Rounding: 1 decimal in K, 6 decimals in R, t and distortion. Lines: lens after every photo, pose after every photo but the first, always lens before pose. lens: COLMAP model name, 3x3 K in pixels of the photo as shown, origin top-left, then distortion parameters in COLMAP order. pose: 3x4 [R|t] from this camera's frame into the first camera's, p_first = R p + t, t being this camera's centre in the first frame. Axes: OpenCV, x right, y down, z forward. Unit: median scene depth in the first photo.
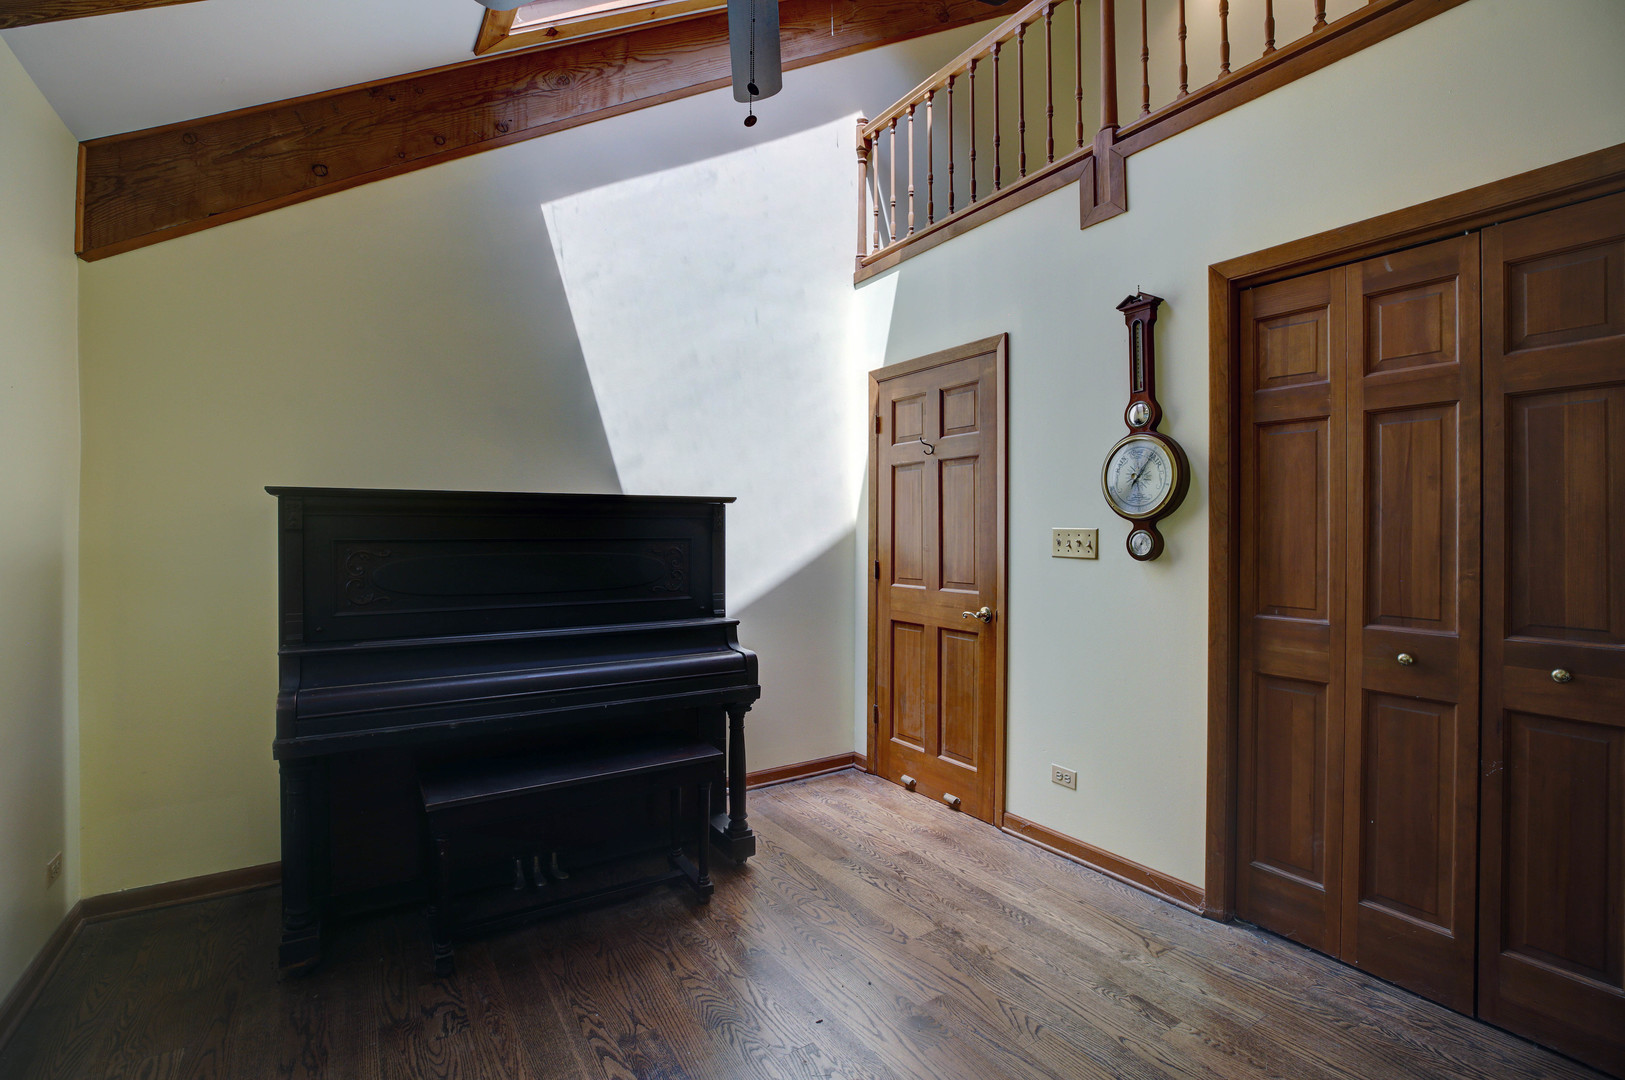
lens RADIAL K [[741.8, 0, 809.8], [0, 741.8, 536.7], [0, 0, 1]] dist [-0.037807, 0.007790]
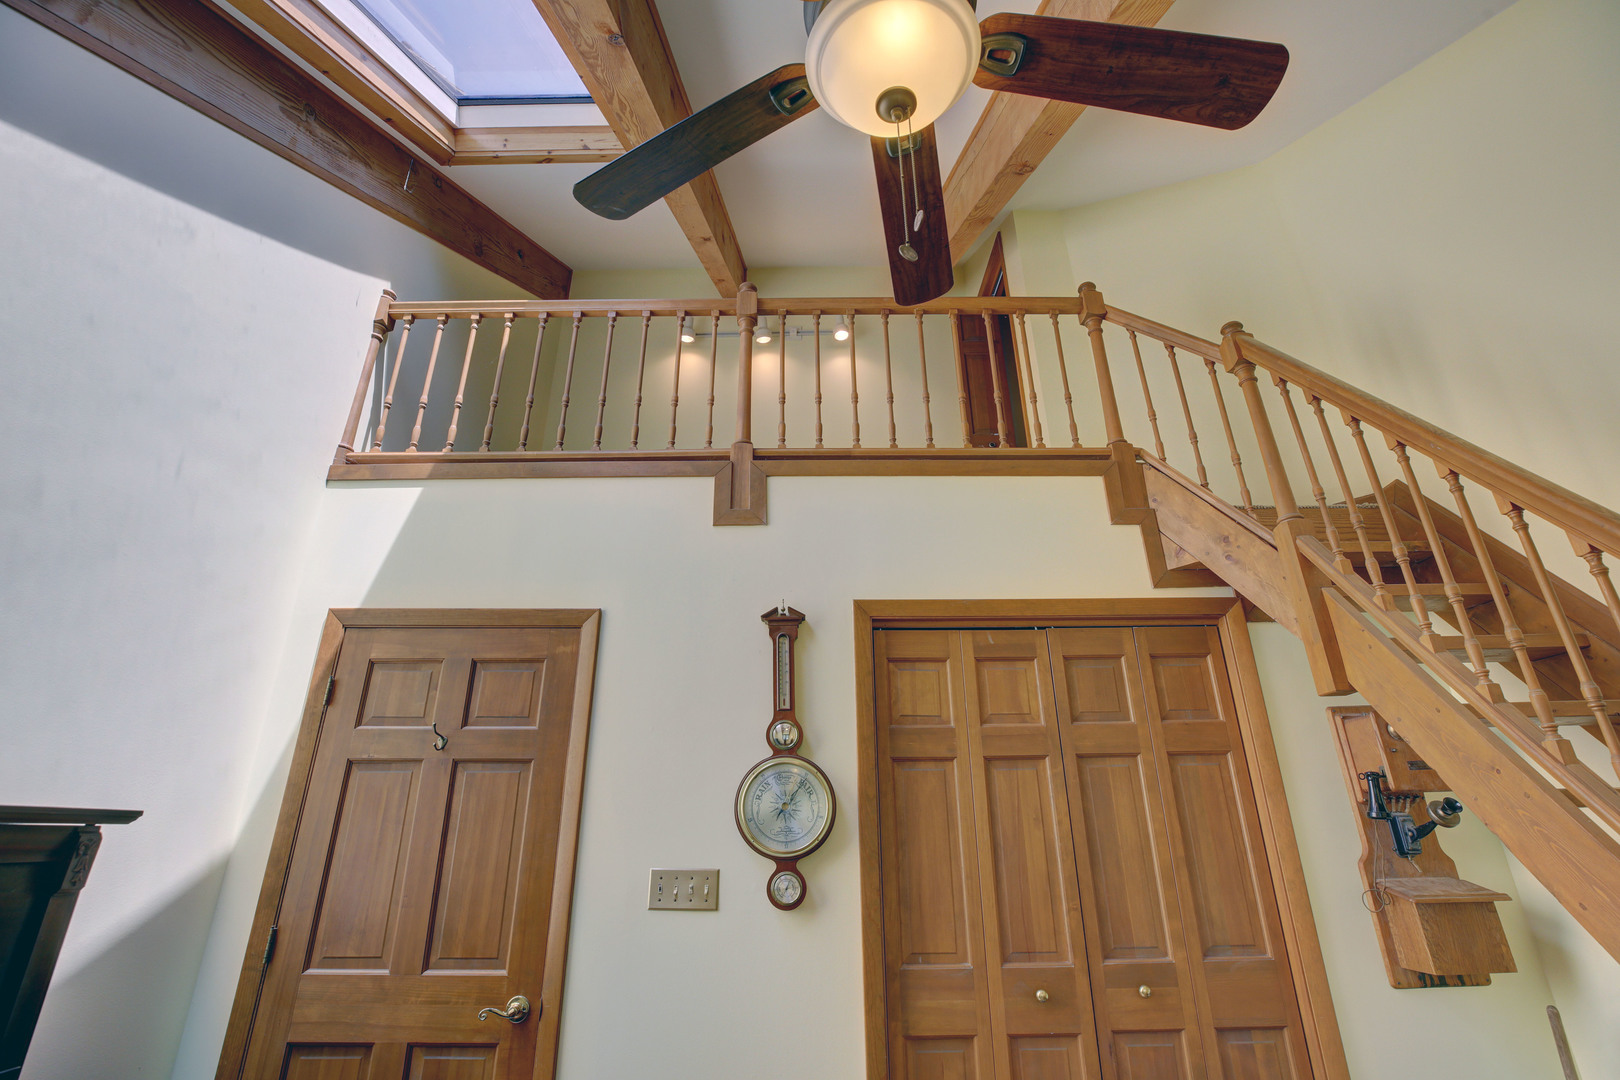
lens RADIAL K [[739.5, 0, 812.4], [0, 739.5, 535.8], [0, 0, 1]] dist [-0.037807, 0.007790]
pose [[0.535808, 0.317518, 0.782363, -0.329541], [0.014962, 0.922881, -0.384794, -0.040138], [-0.844207, 0.217882, 0.489736, 0.462493]]
